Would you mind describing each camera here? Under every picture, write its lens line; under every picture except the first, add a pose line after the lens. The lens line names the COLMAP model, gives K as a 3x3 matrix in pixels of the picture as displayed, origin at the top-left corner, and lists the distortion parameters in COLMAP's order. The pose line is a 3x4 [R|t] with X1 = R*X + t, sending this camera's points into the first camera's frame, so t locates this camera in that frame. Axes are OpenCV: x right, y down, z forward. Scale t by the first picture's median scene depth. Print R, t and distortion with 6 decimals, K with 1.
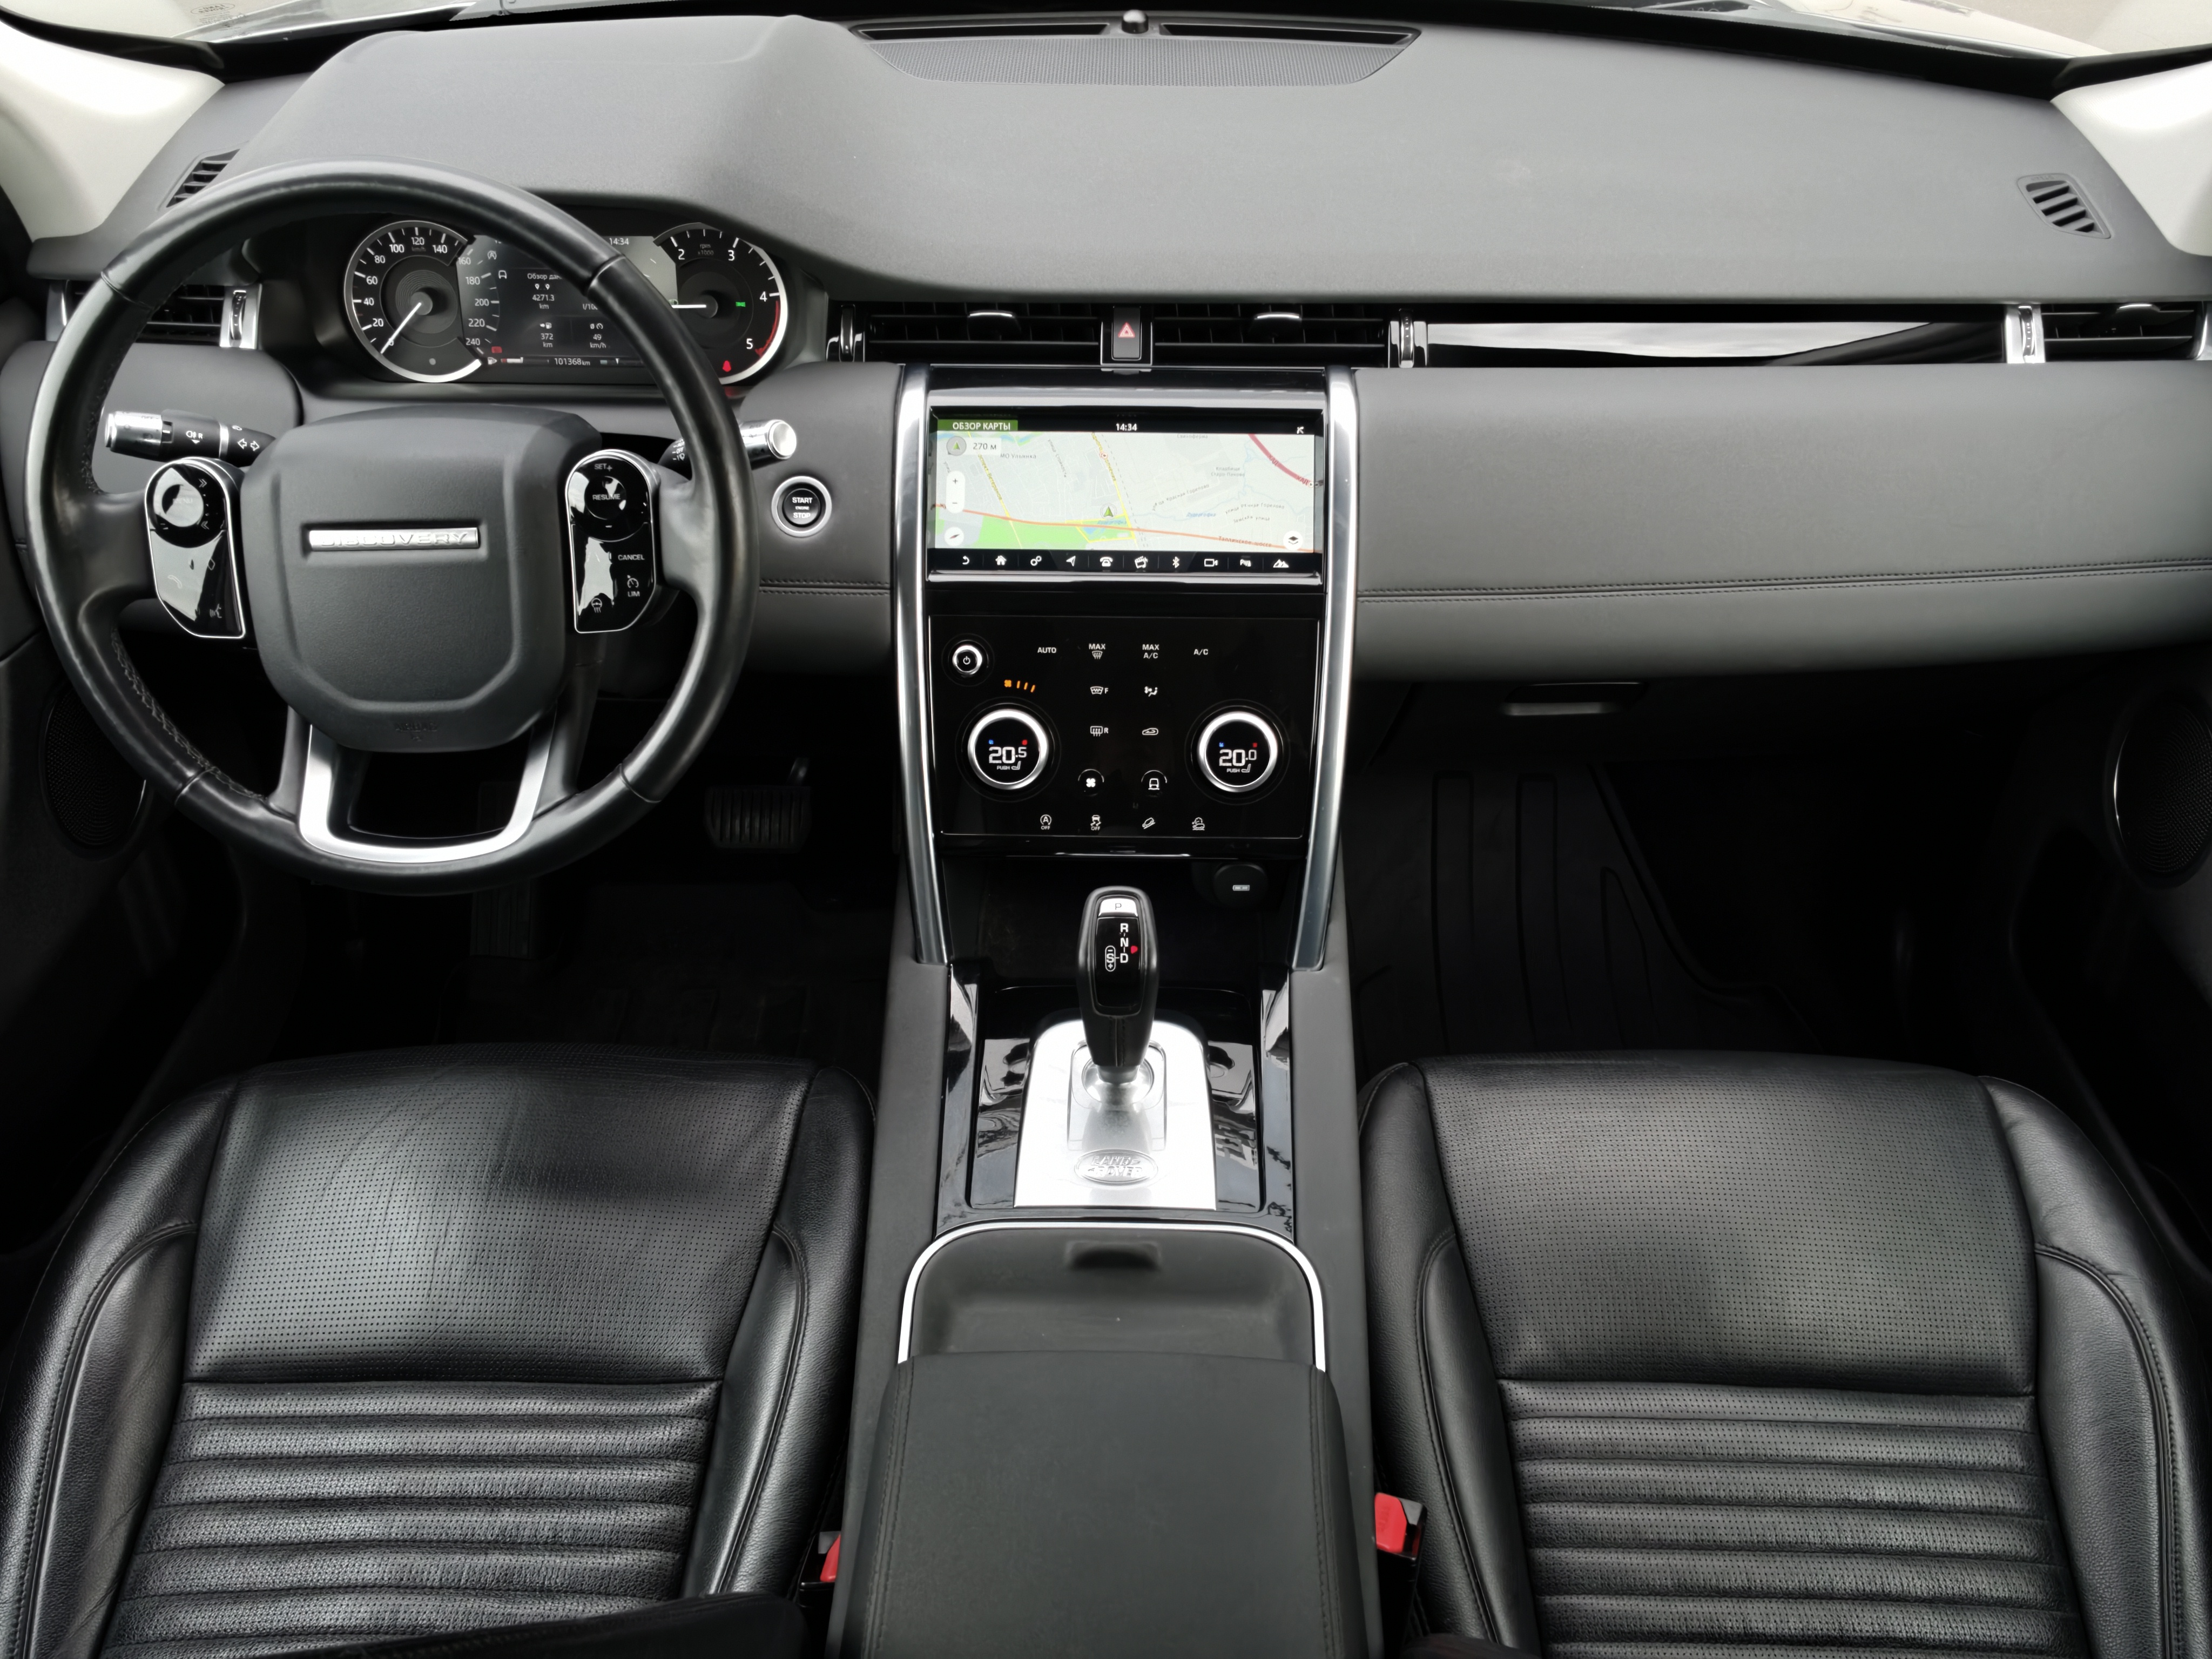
lens RADIAL K [[1767.3, 0, 1151.1], [0, 1767.3, 782.8], [0, 0, 1]] dist [-0.033333, -0.000823]
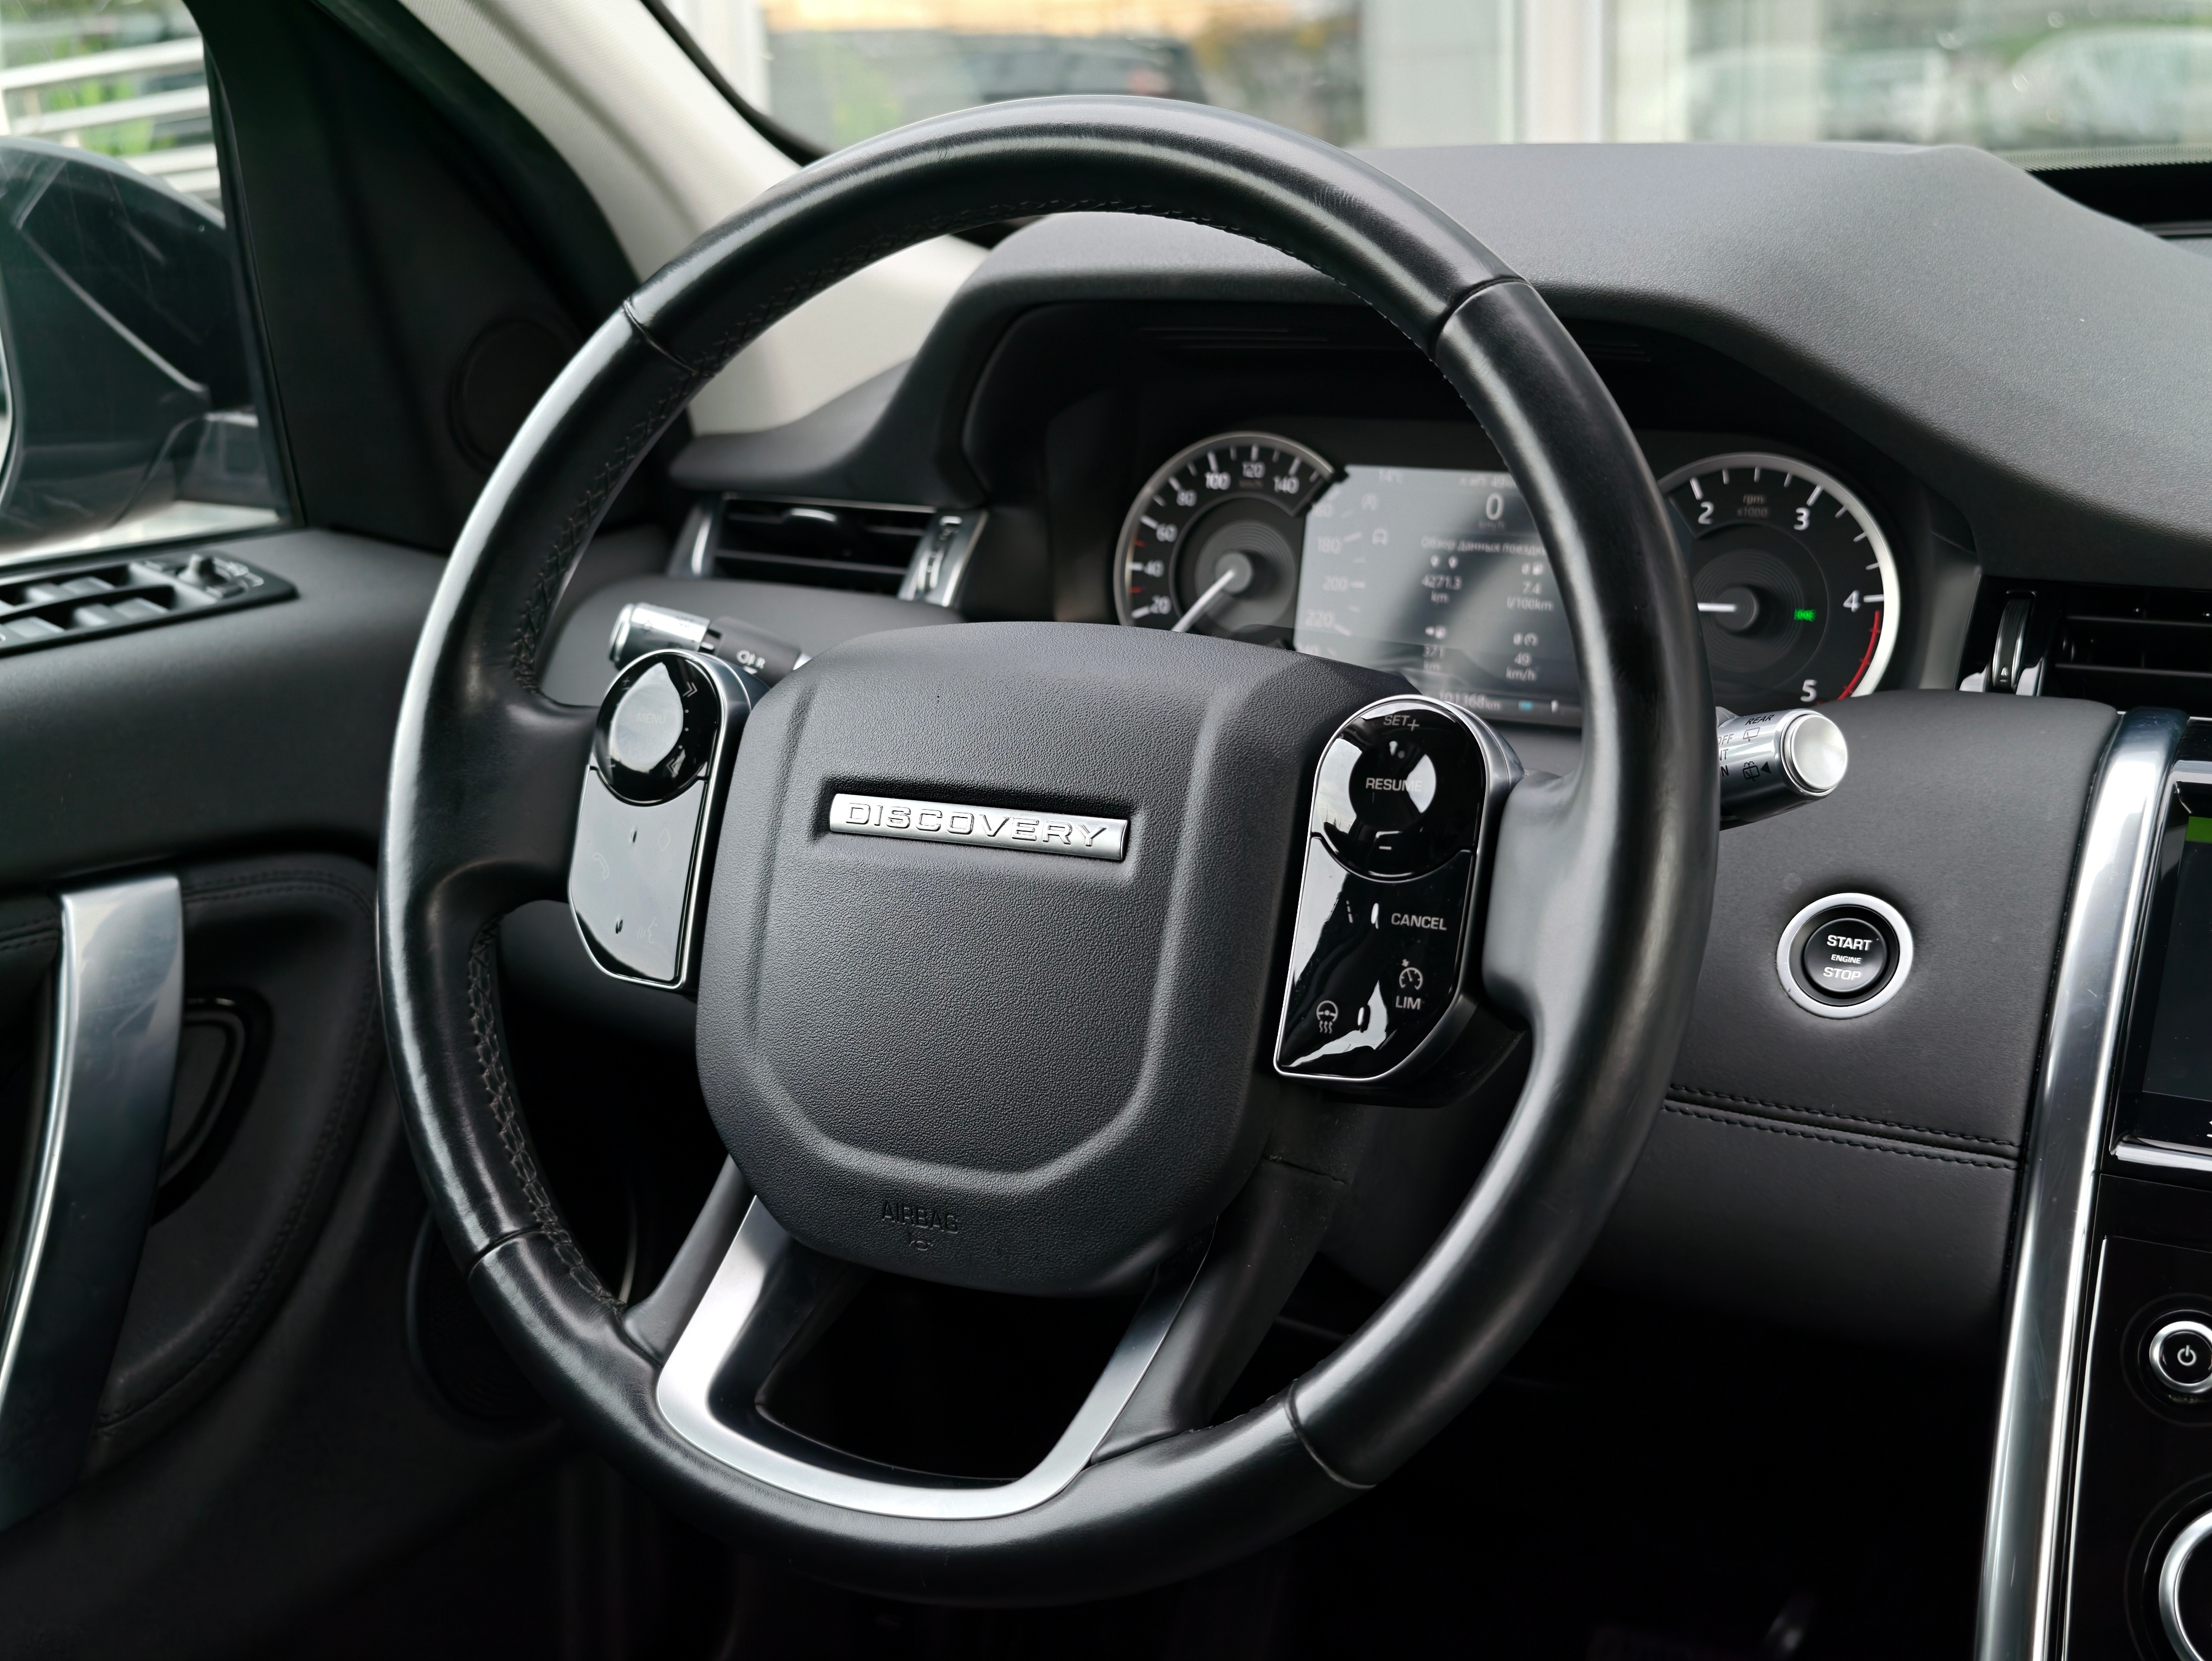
lens RADIAL K [[2712.2, 0, 1105.3], [0, 2712.2, 725.2], [0, 0, 1]] dist [-0.009931, -0.059943]
pose [[0.865735, 0.074071, -0.494992, -0.022810], [-0.250172, 0.920621, -0.299786, 0.044891], [0.433495, 0.383368, 0.815544, 0.328387]]
